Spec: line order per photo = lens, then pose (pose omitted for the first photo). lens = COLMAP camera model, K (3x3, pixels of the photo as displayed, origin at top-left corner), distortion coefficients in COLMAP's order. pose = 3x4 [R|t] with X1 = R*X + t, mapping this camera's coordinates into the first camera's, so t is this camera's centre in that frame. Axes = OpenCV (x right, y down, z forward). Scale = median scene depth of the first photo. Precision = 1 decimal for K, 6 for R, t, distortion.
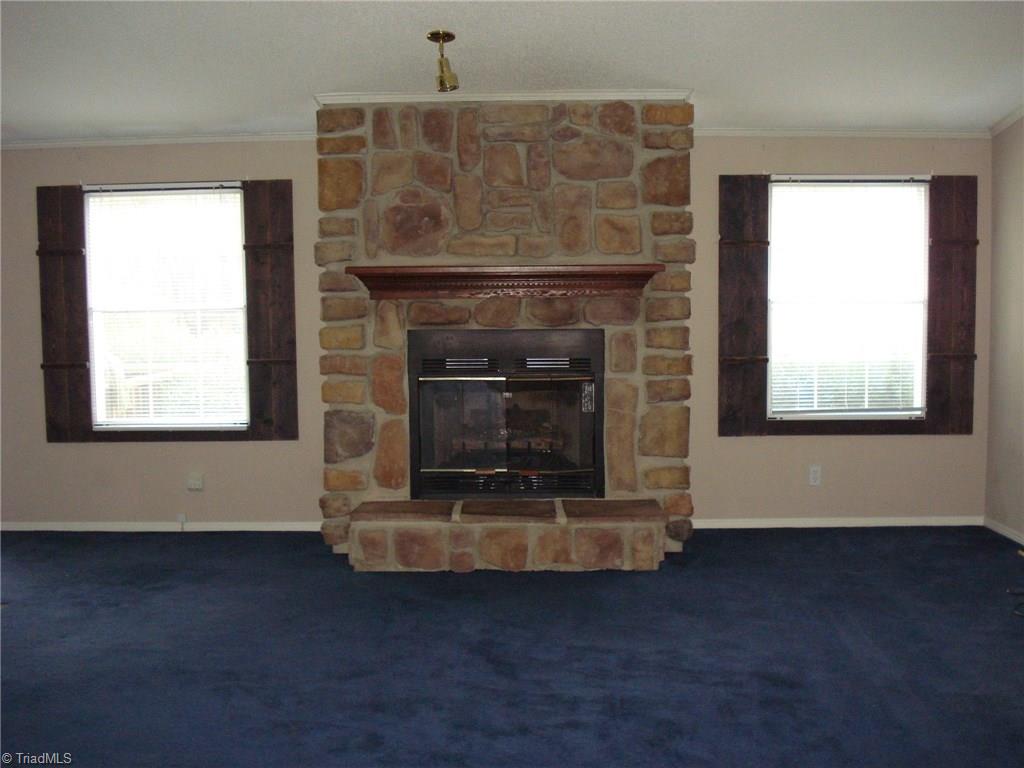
lens RADIAL K [[1167.1, 0, 512.0], [0, 1167.1, 384.0], [0, 0, 1]] dist [-0.077724, -0.094301]
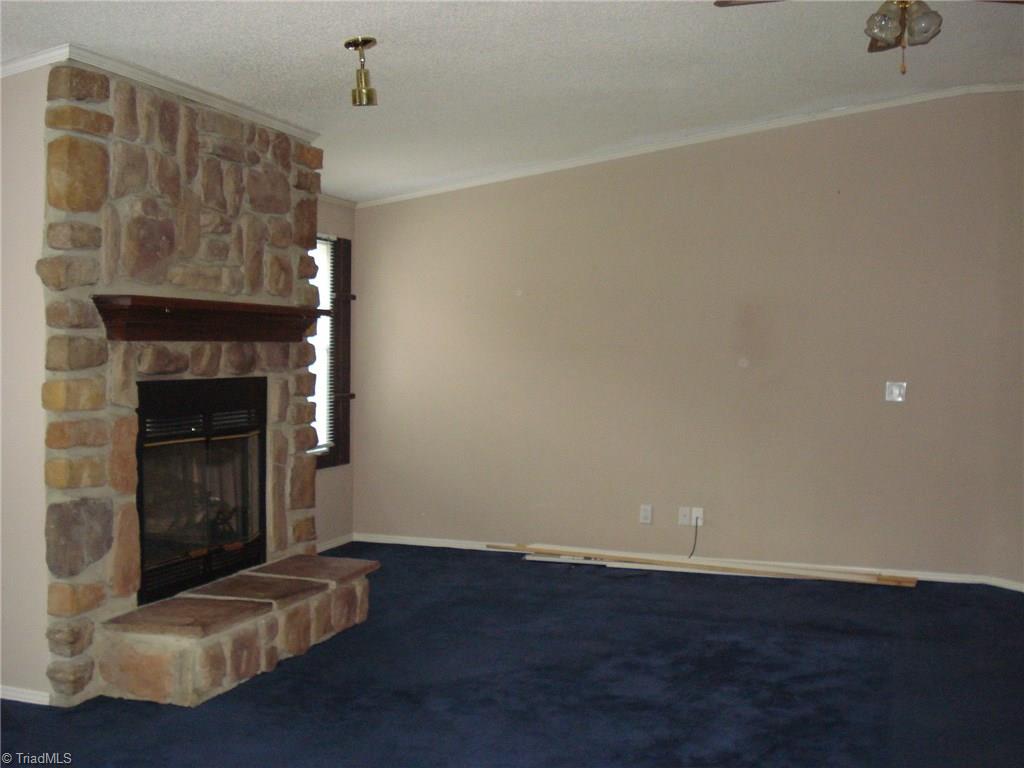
lens RADIAL K [[1167.1, 0, 512.0], [0, 1167.1, 384.0], [0, 0, 1]] dist [-0.077724, -0.094301]
pose [[0.285157, -0.018954, 0.958294, -0.746546], [0.055482, 0.998454, 0.003238, -0.034195], [-0.956874, 0.052245, 0.285767, 0.561363]]
